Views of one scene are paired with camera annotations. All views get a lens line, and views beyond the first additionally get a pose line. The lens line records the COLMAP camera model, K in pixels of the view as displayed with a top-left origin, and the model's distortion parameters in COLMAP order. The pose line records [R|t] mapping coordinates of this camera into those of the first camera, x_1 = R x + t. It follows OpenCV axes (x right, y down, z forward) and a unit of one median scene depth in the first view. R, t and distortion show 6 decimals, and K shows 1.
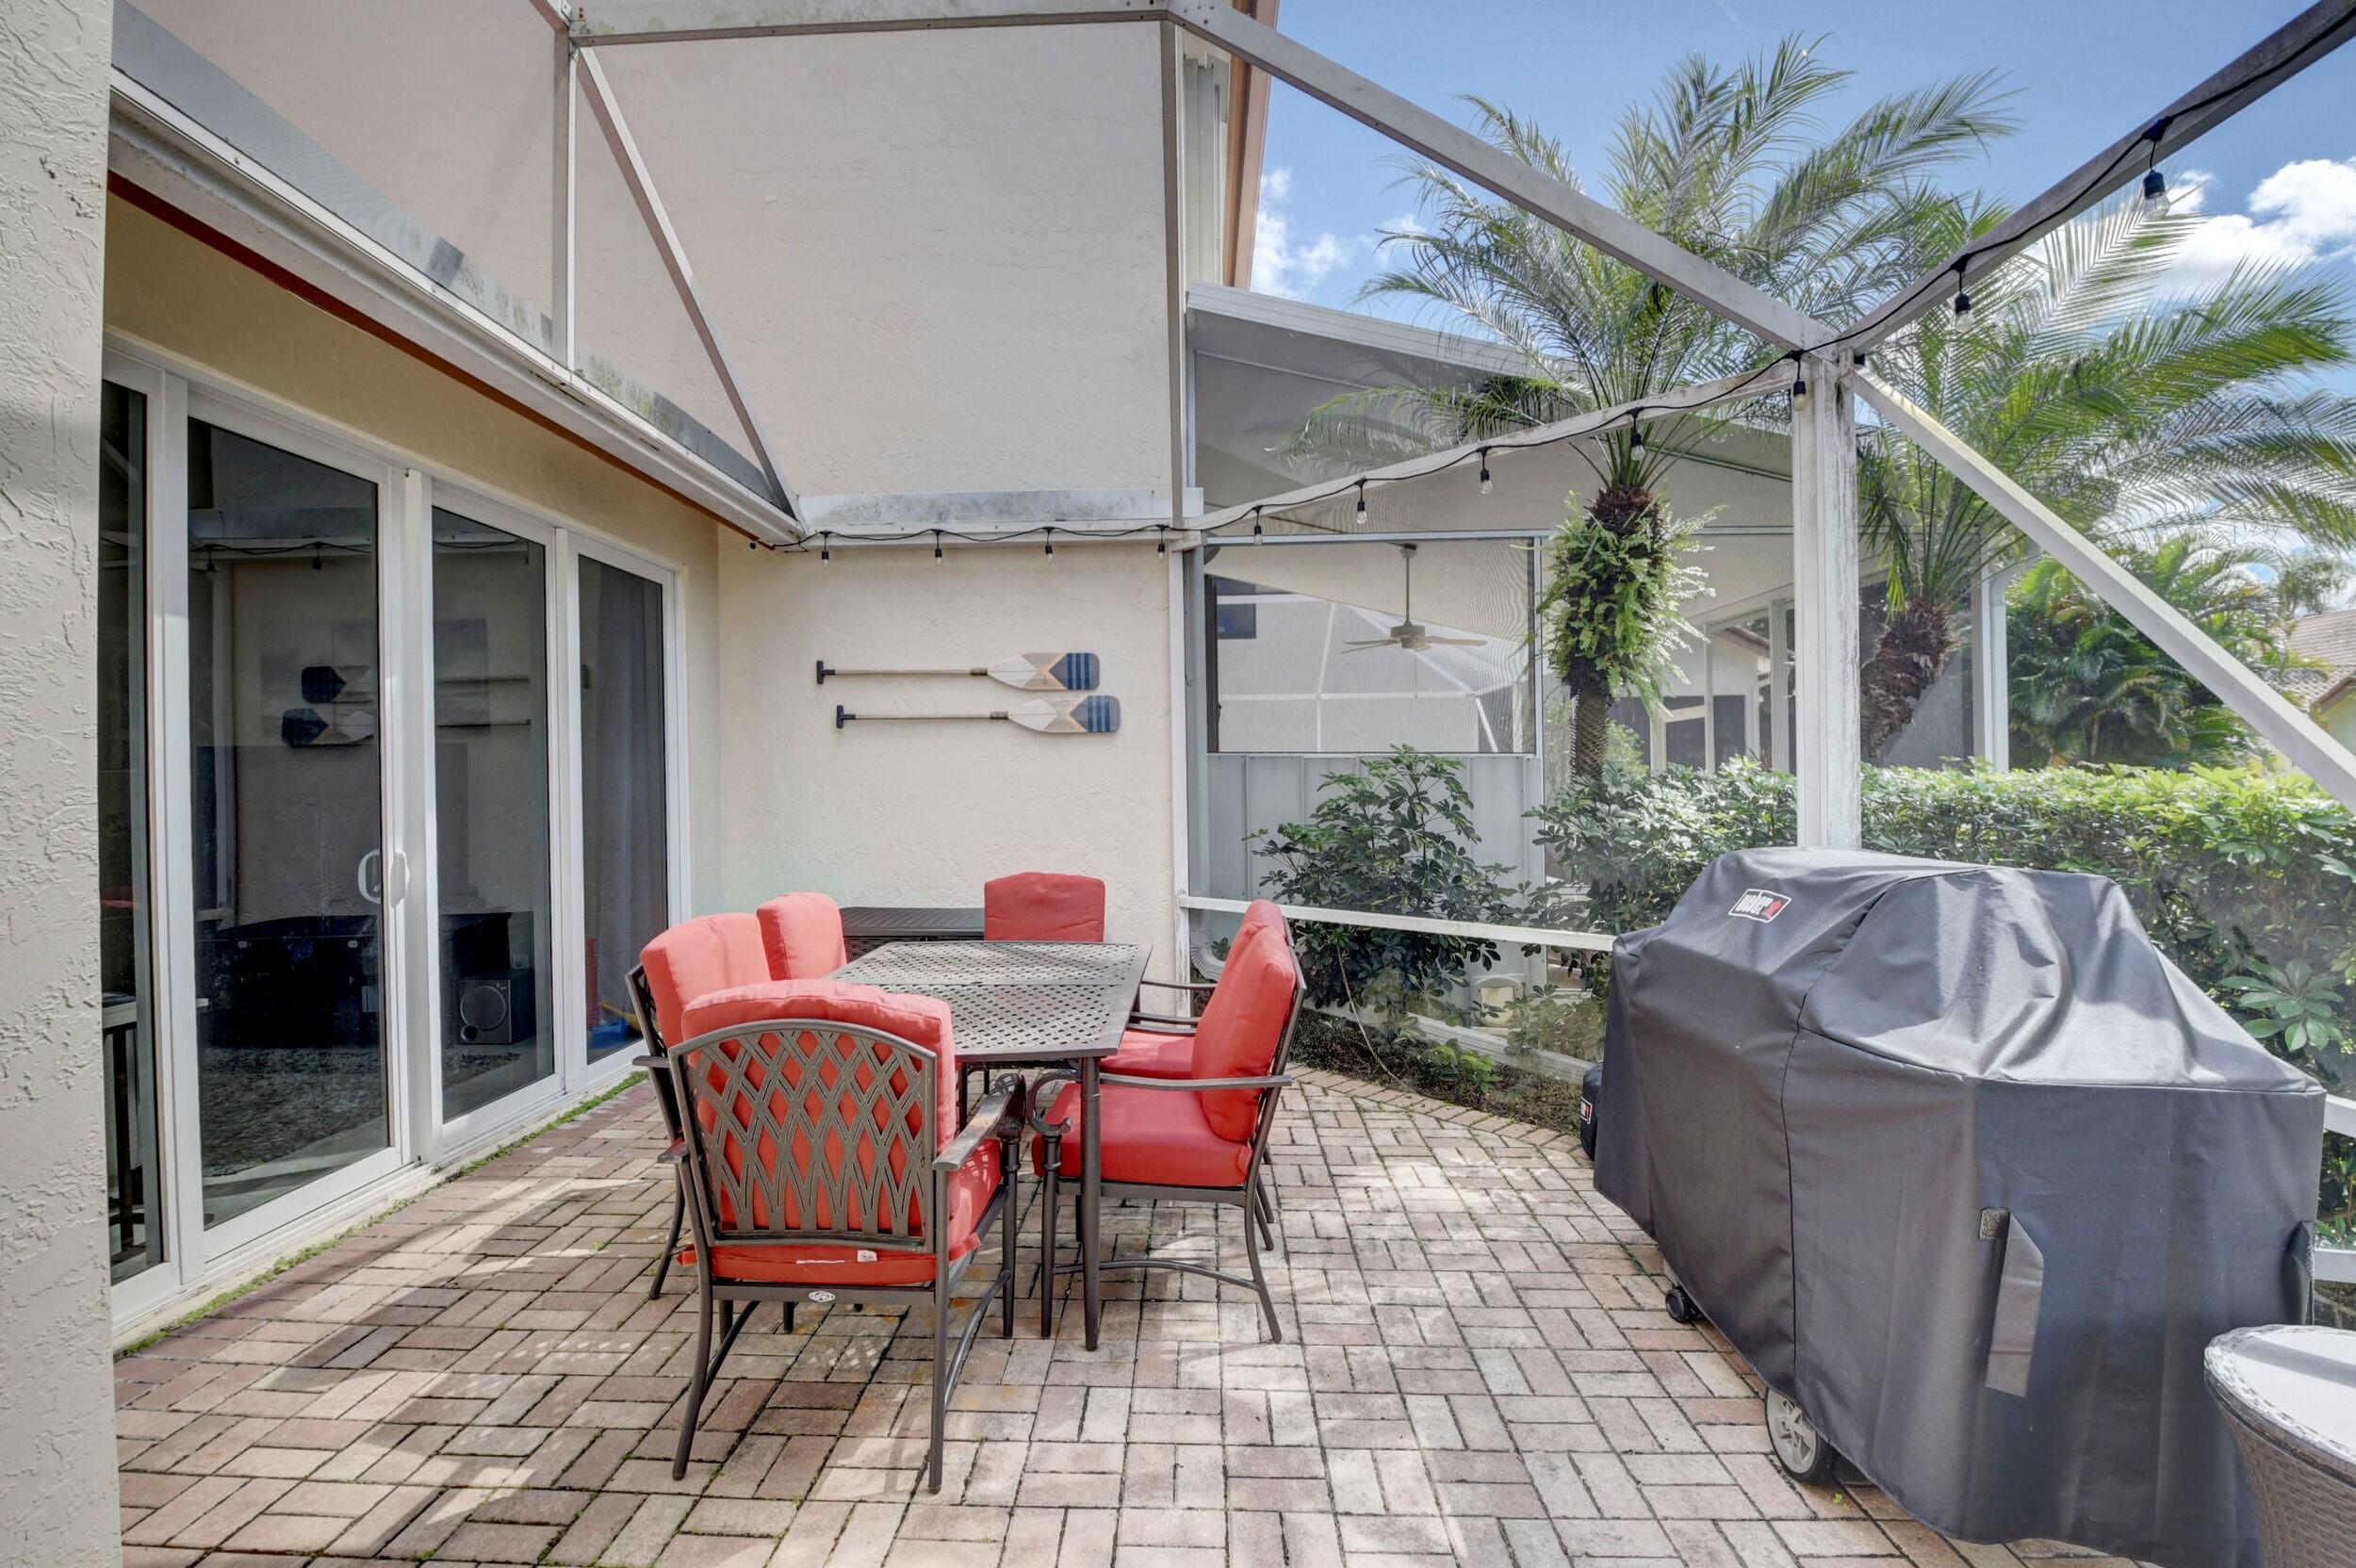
lens RADIAL K [[1035.3, 0, 1166.5], [0, 1035.3, 786.9], [0, 0, 1]] dist [0.030852, -0.038508]
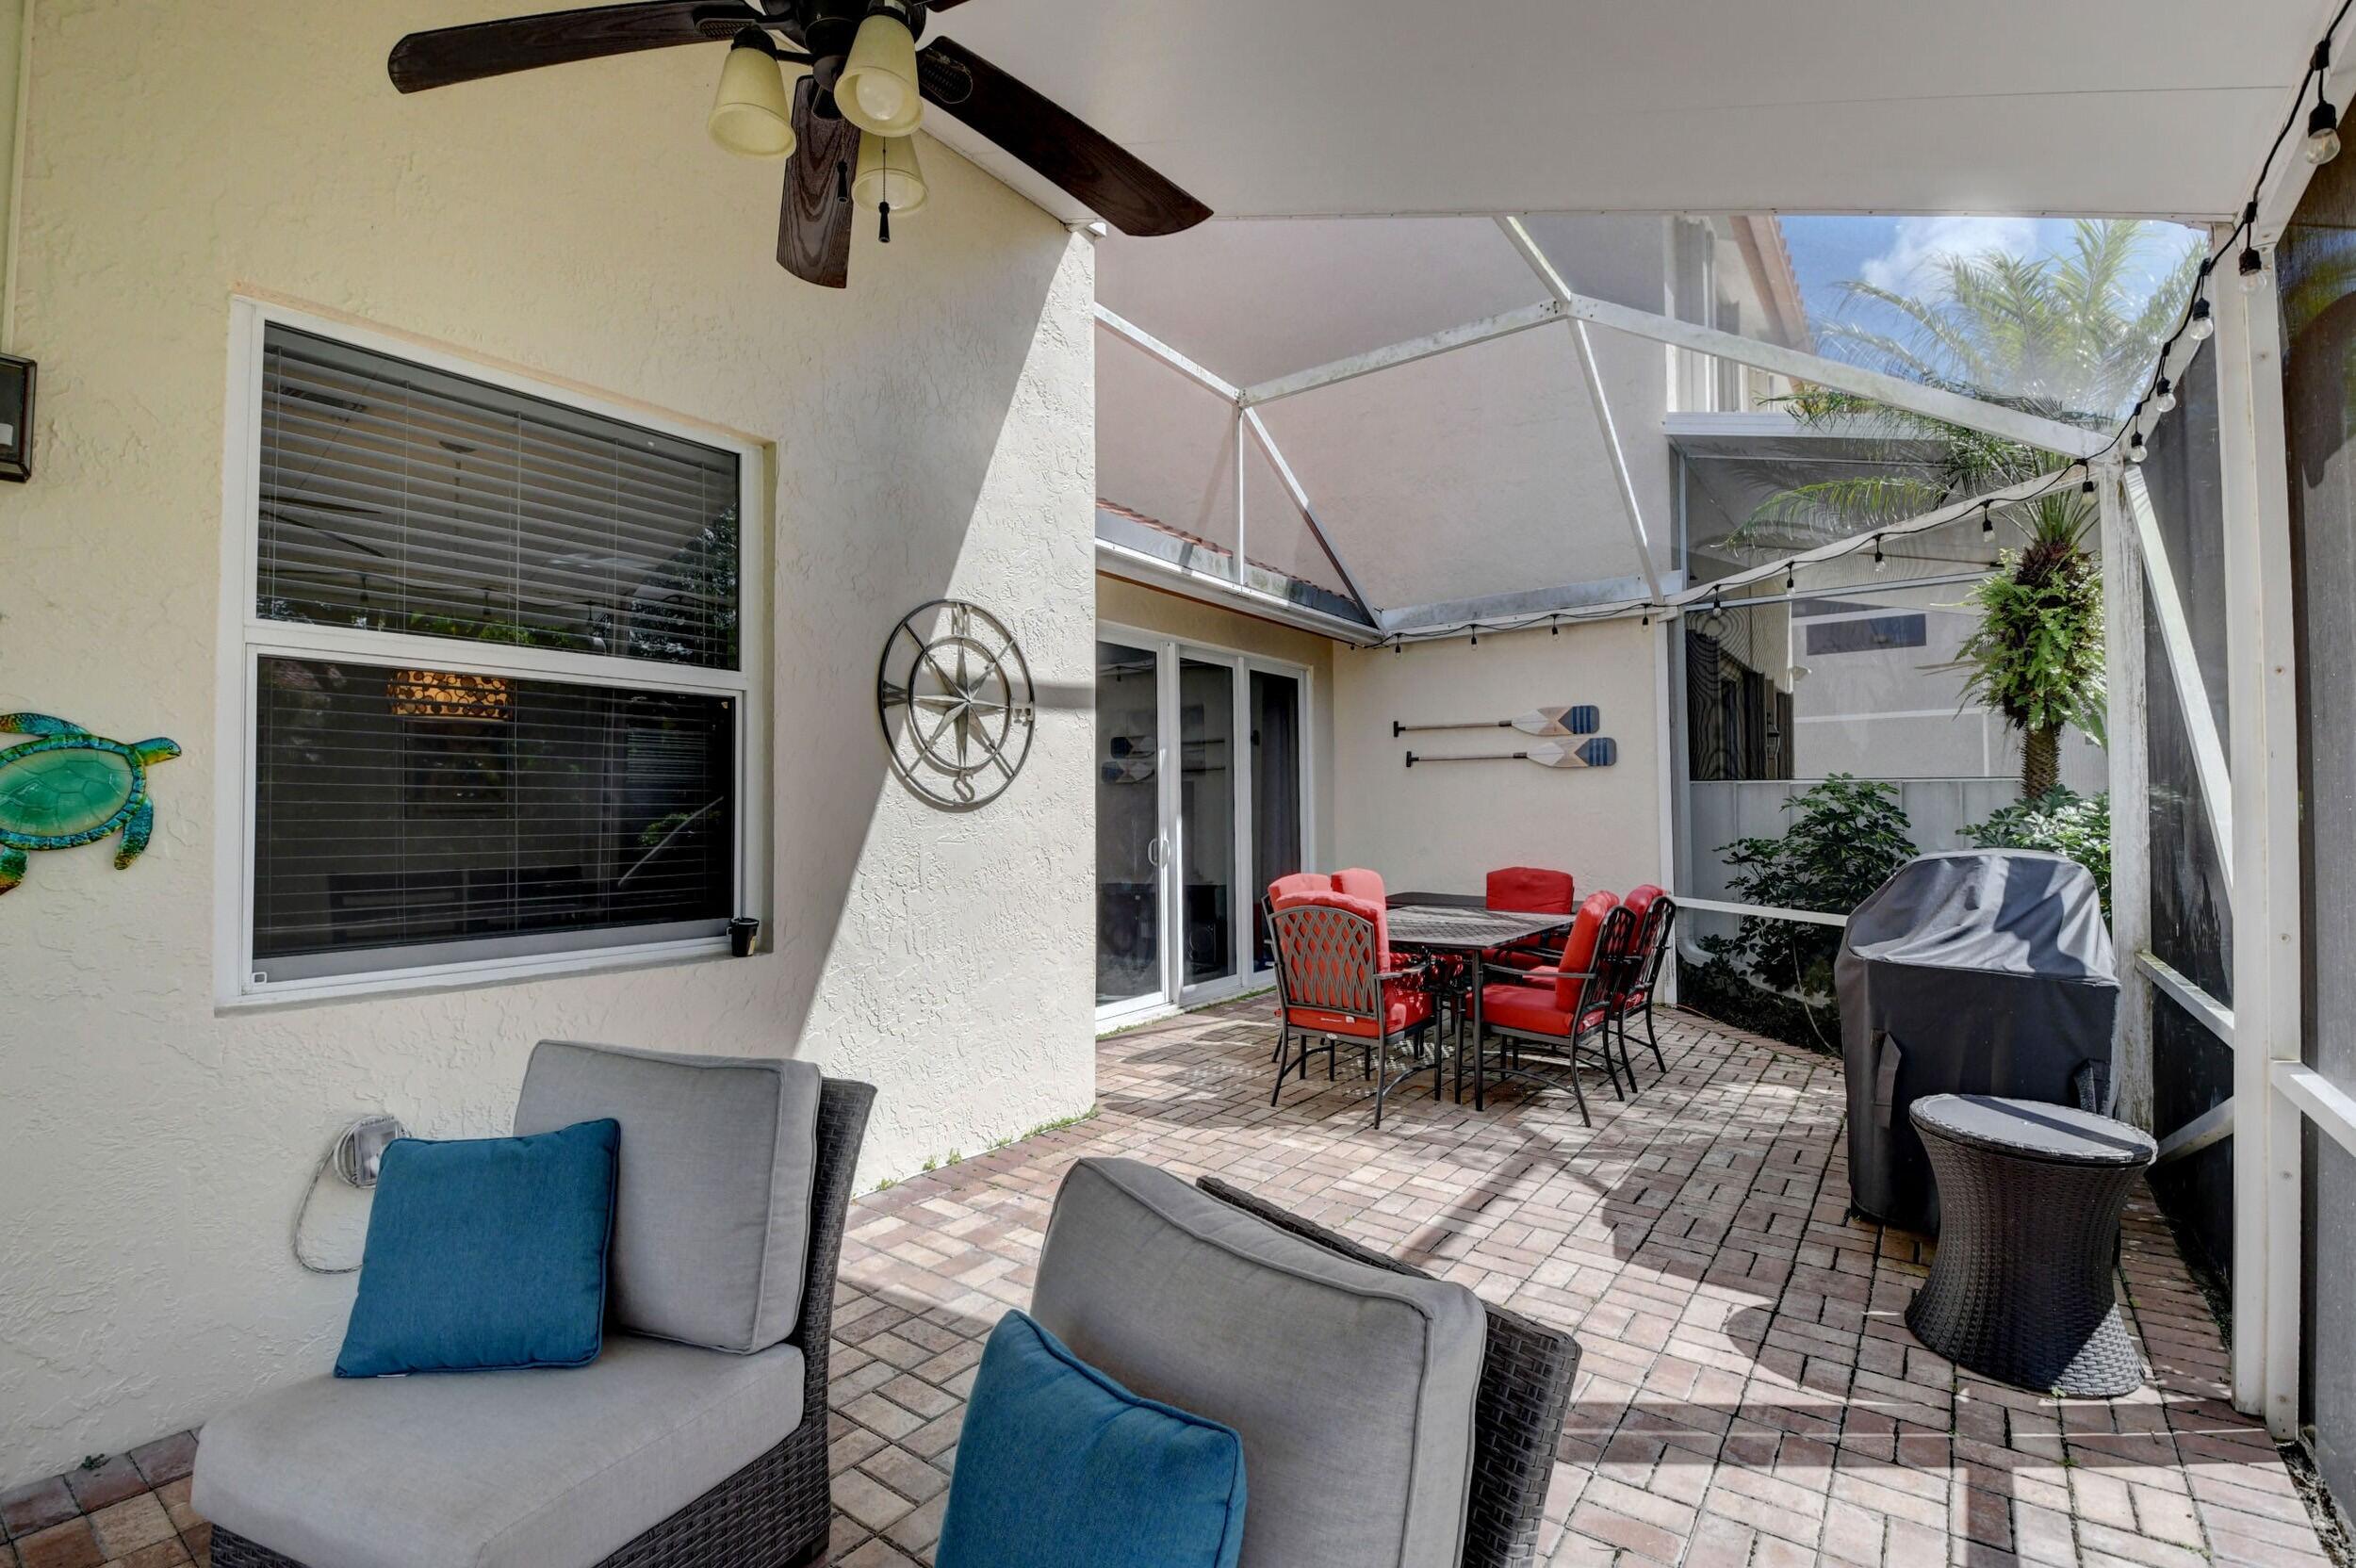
lens RADIAL K [[1035.3, 0, 1166.5], [0, 1035.3, 786.9], [0, 0, 1]] dist [0.030852, -0.038508]
pose [[0.817671, -0.008935, -0.575617, 0.331531], [-0.004738, 0.999741, -0.022249, 0.006946], [0.575667, 0.020919, 0.817417, -0.511627]]
